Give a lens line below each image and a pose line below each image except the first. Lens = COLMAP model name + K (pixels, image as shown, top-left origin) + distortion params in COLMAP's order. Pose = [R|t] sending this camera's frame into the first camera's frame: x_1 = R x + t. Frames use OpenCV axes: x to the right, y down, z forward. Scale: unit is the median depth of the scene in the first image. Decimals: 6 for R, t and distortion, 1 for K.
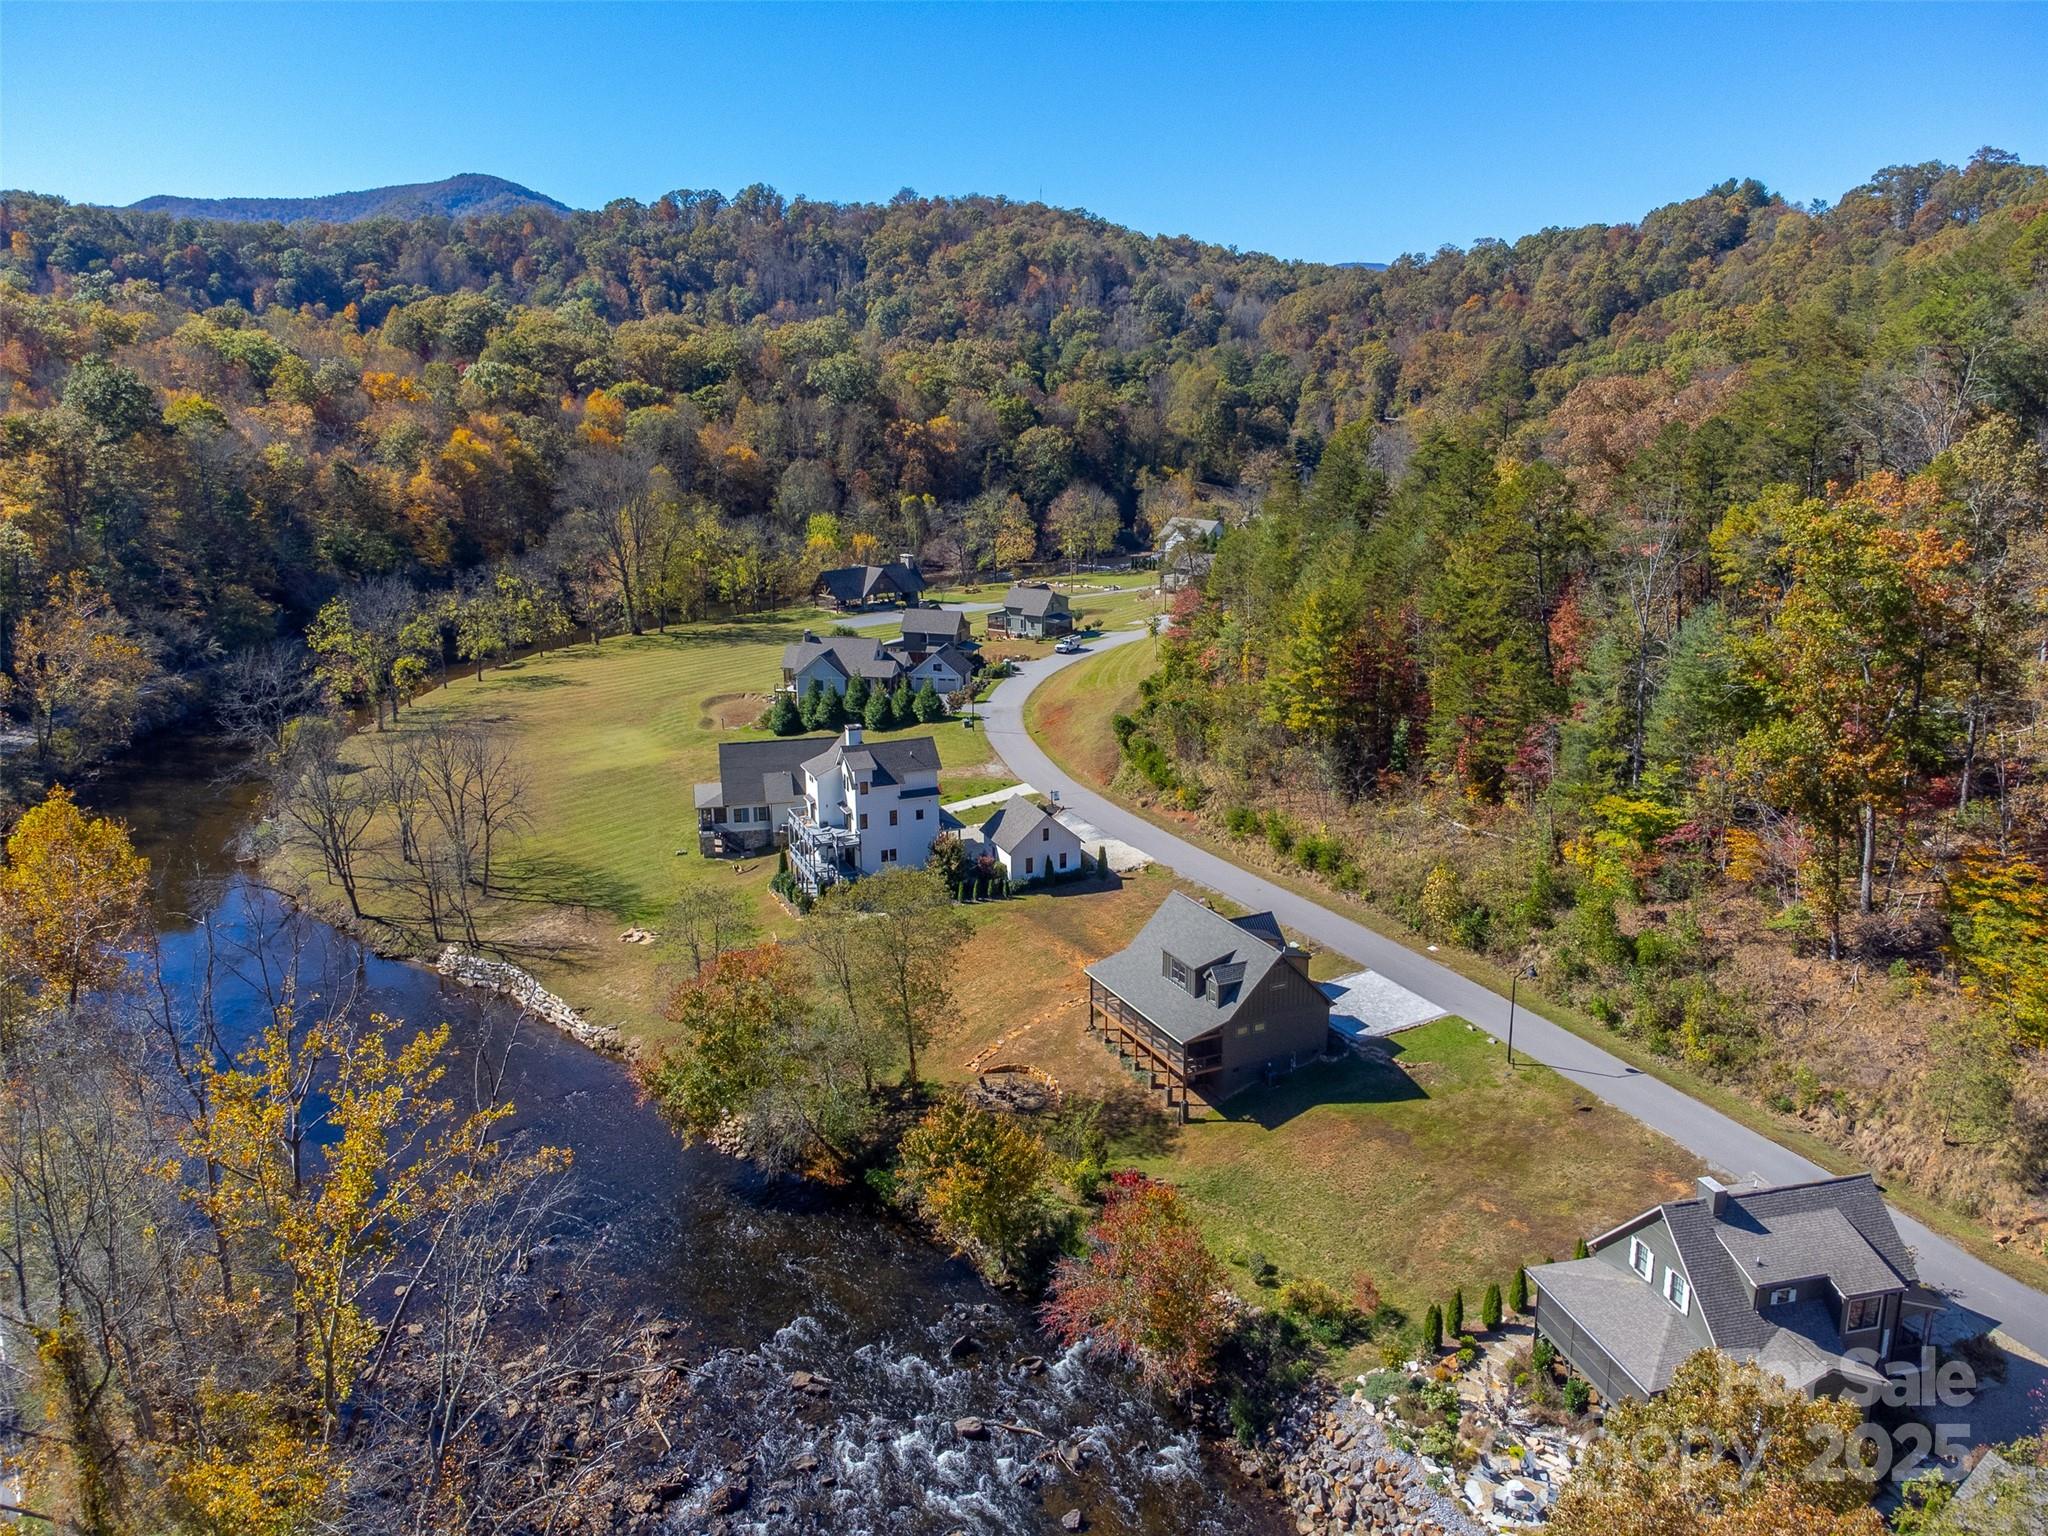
lens RADIAL K [[1522.3, 0, 1012.5], [0, 1522.3, 800.6], [0, 0, 1]] dist [-0.003246, 0.036449]
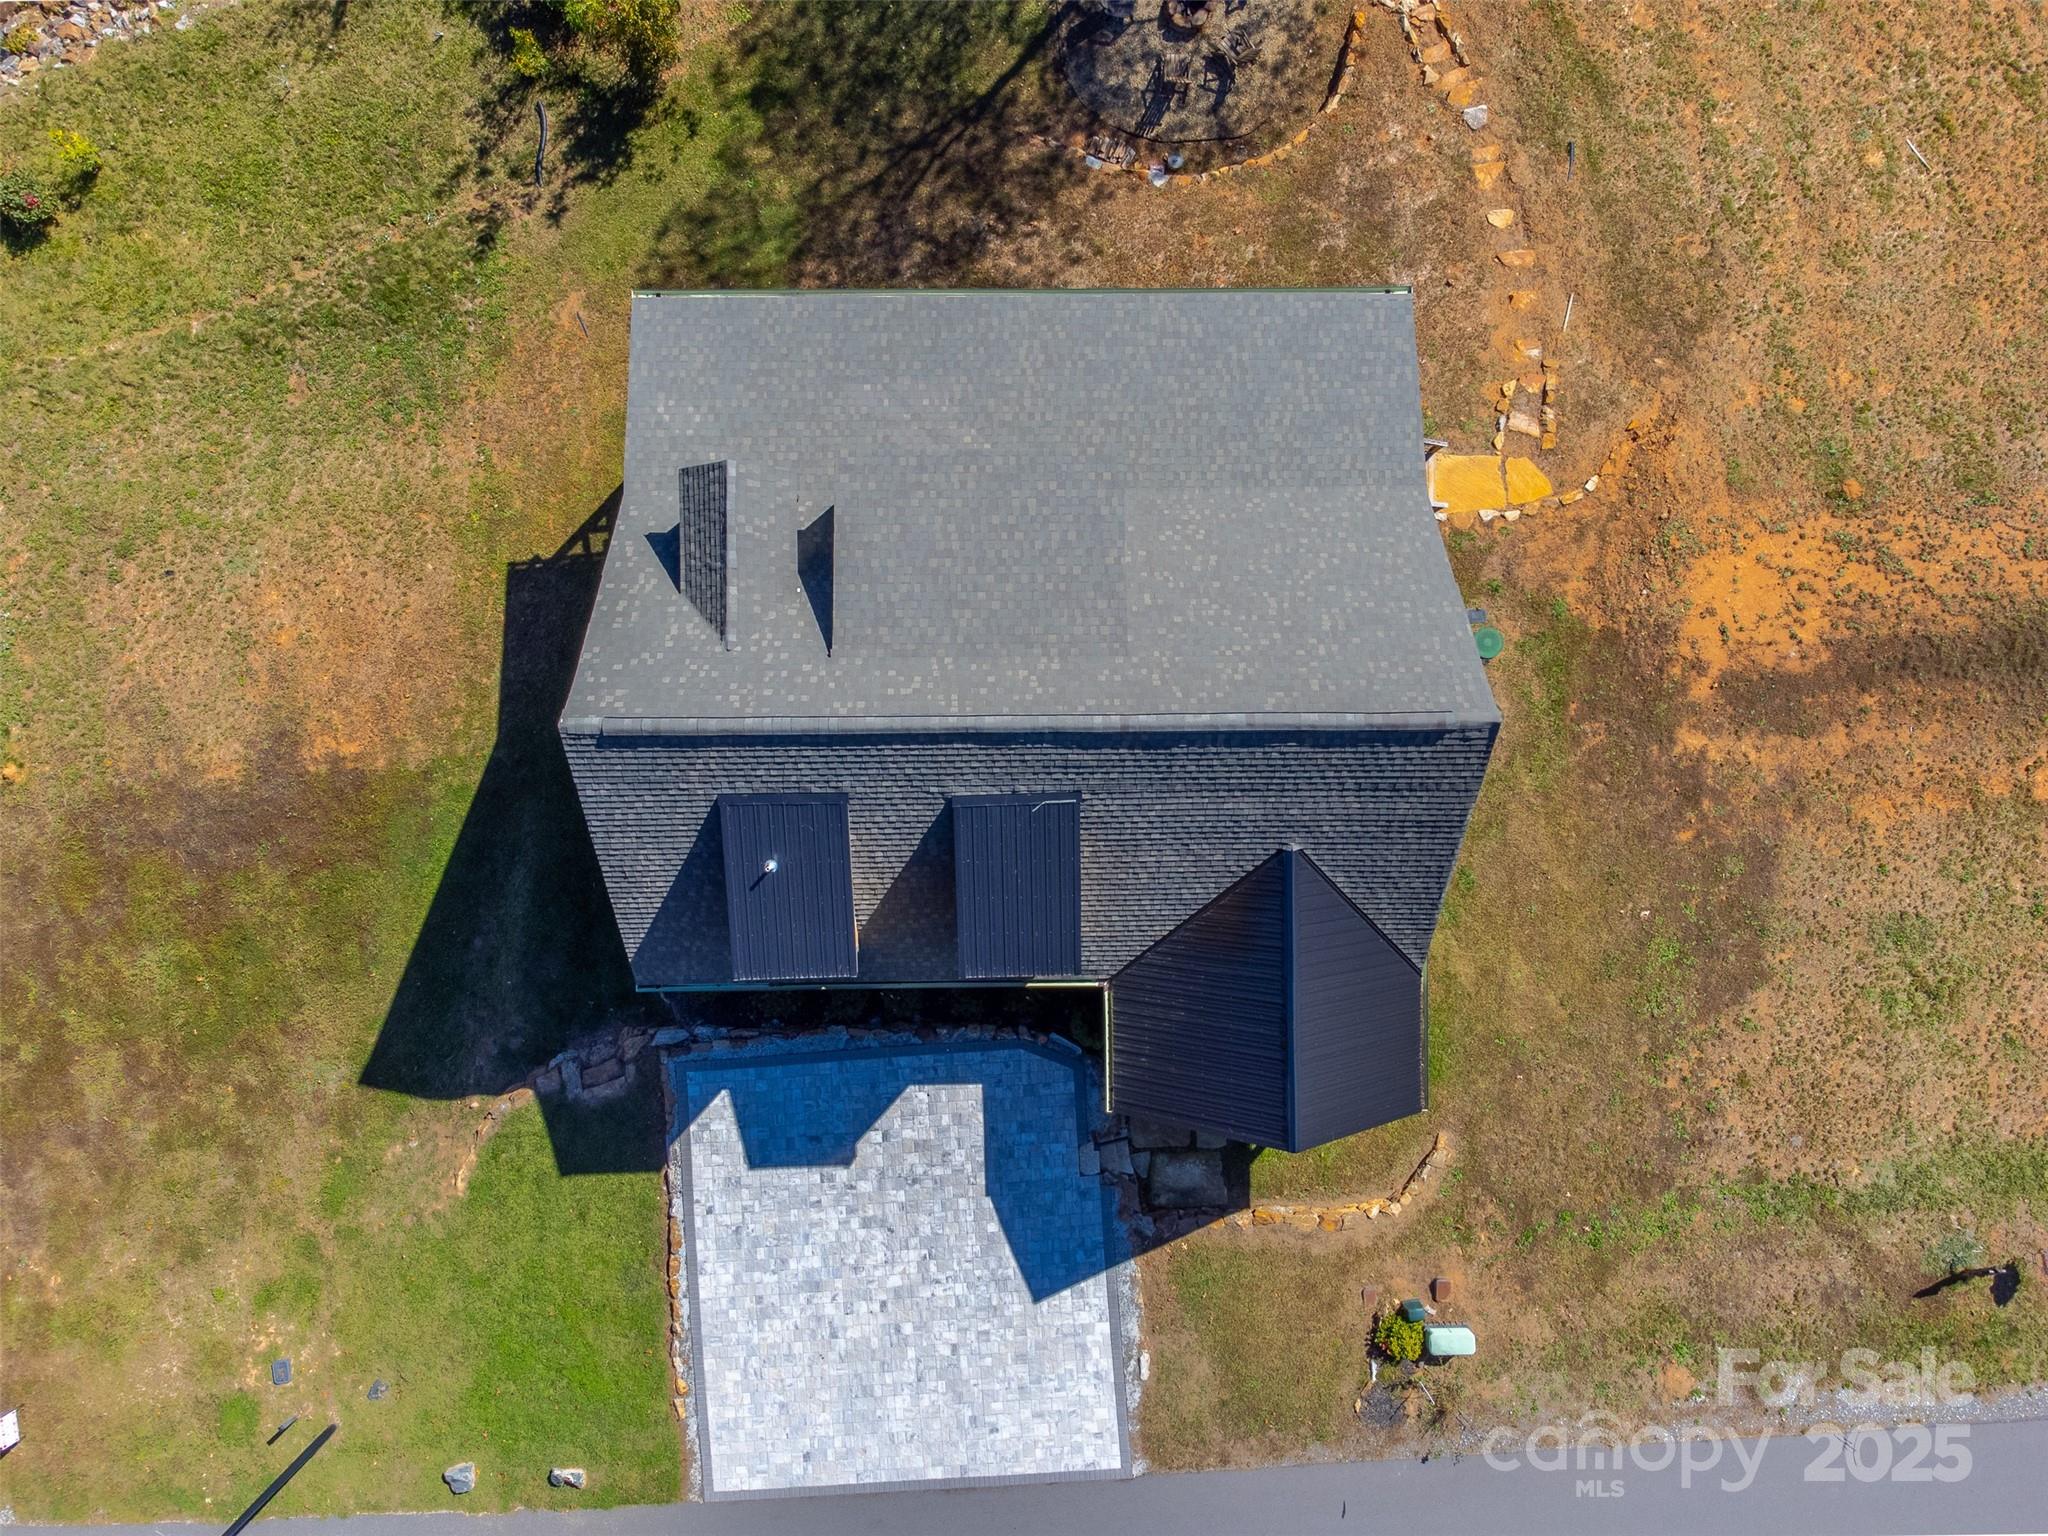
lens RADIAL K [[1576.4, 0, 1005.0], [0, 1576.4, 751.9], [0, 0, 1]] dist [0.013363, 0.016965]
pose [[-0.424165, 0.905317, 0.022037, 0.107434], [-0.261095, -0.145559, 0.954276, -0.099528], [0.867129, 0.399017, 0.298114, 0.712409]]
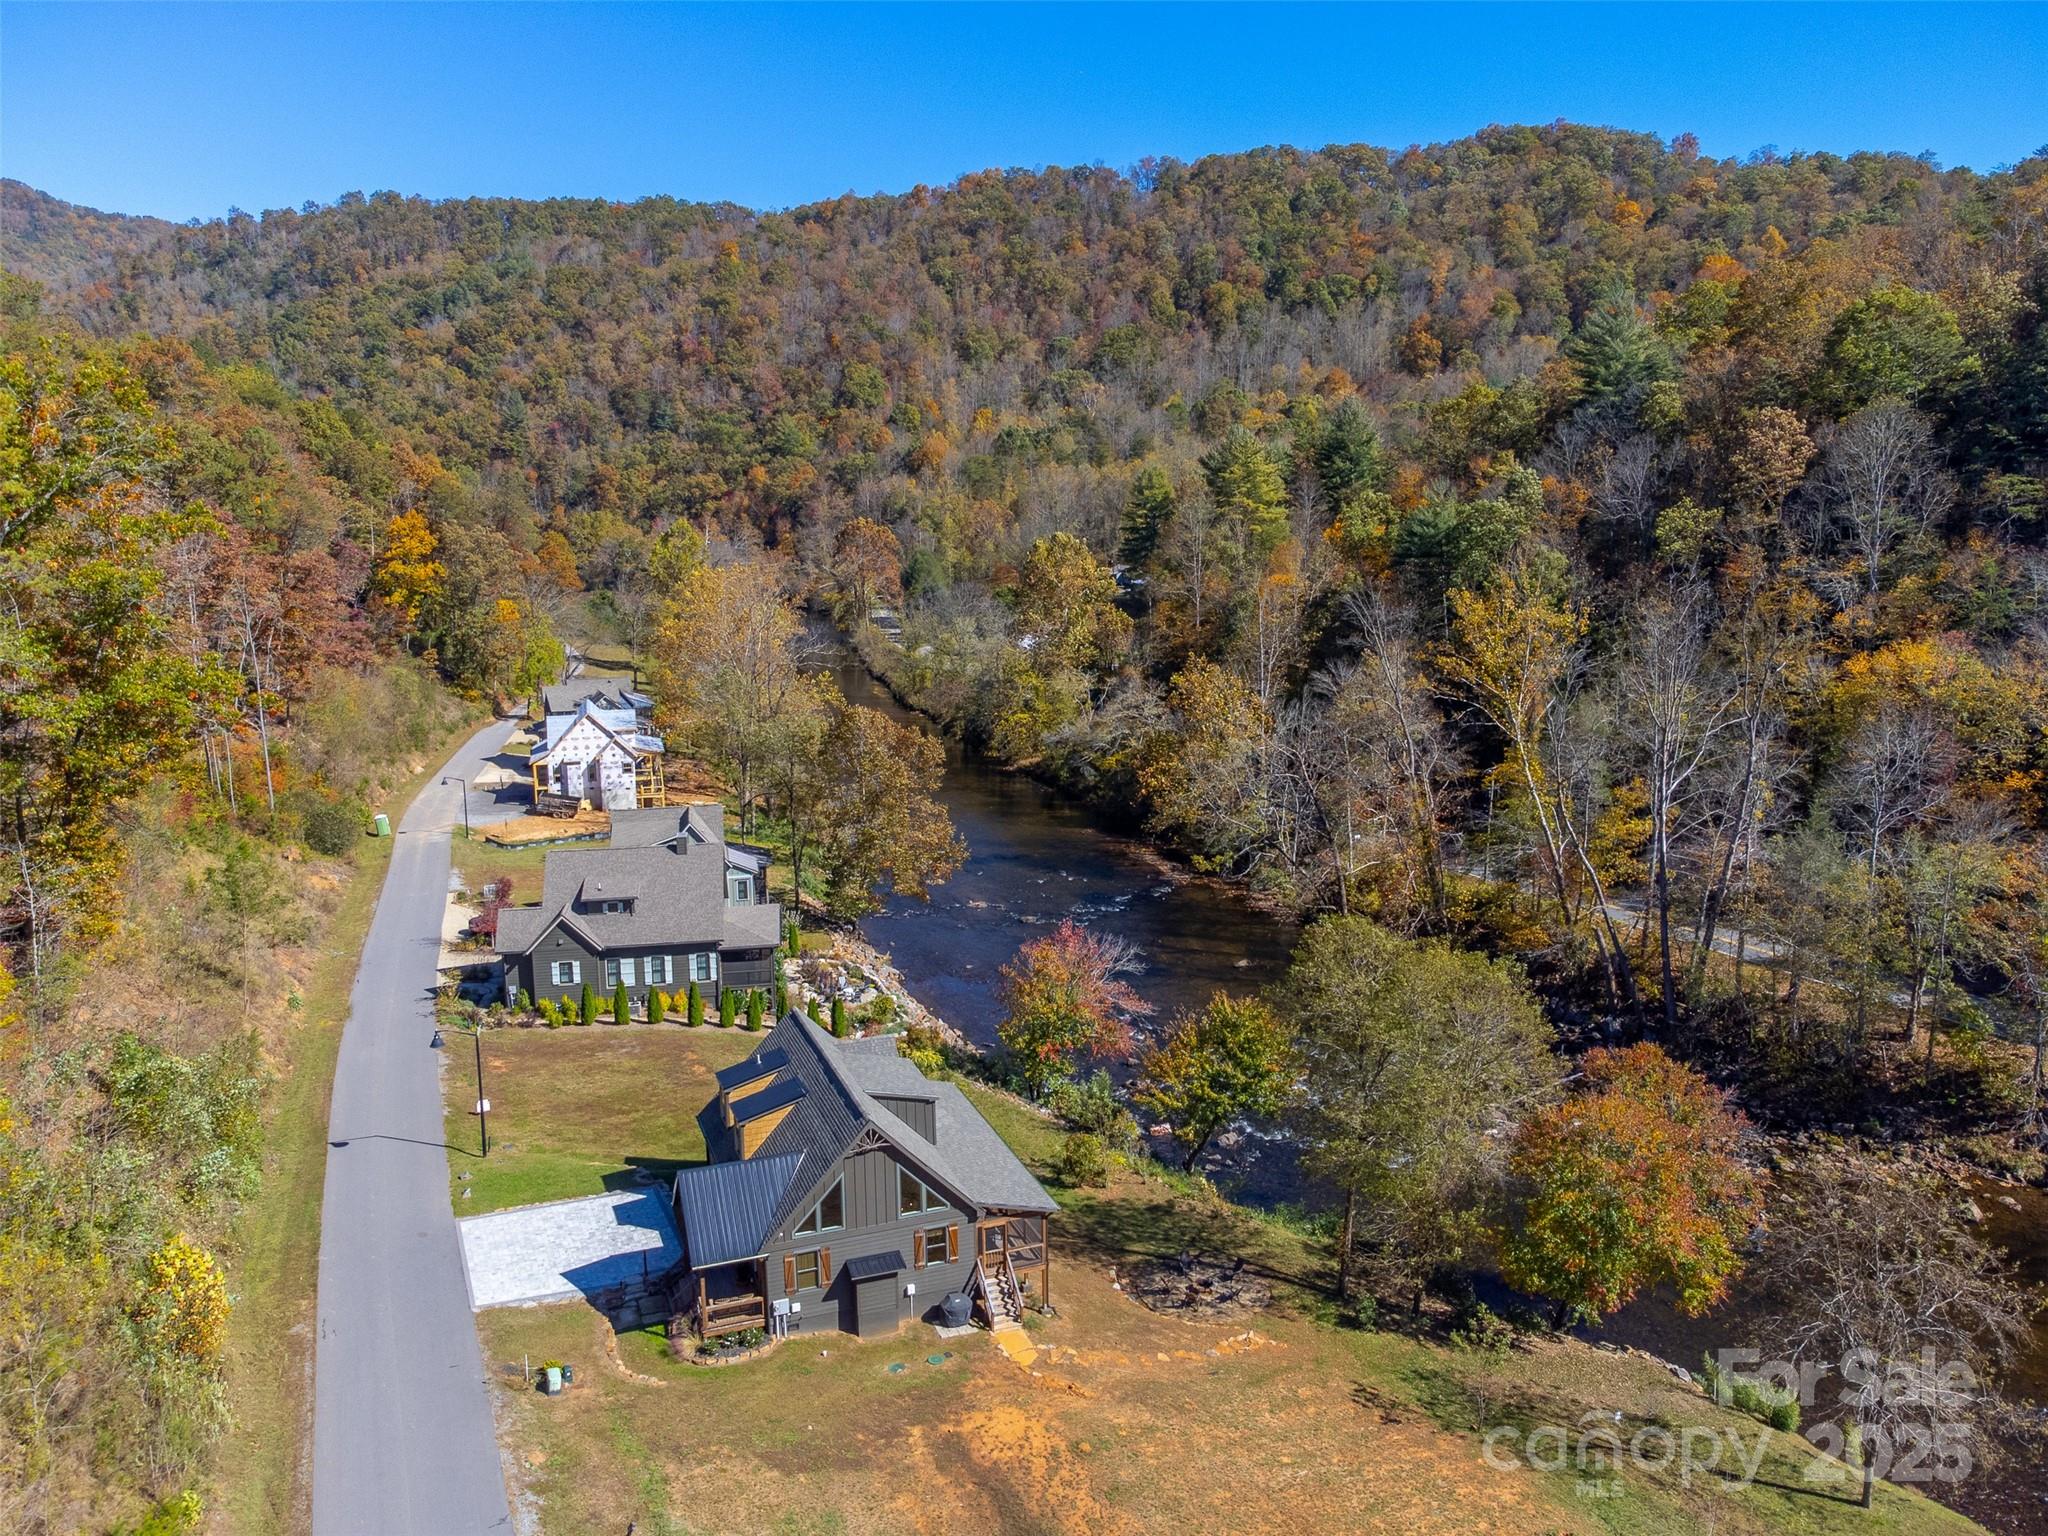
lens RADIAL K [[1522.3, 0, 1012.5], [0, 1522.3, 800.6], [0, 0, 1]] dist [-0.003246, 0.036449]
pose [[-0.995641, -0.000681, 0.093266, 0.009615], [0.043327, 0.882151, 0.468970, -0.220496], [-0.082593, 0.470967, -0.878276, 1.123435]]
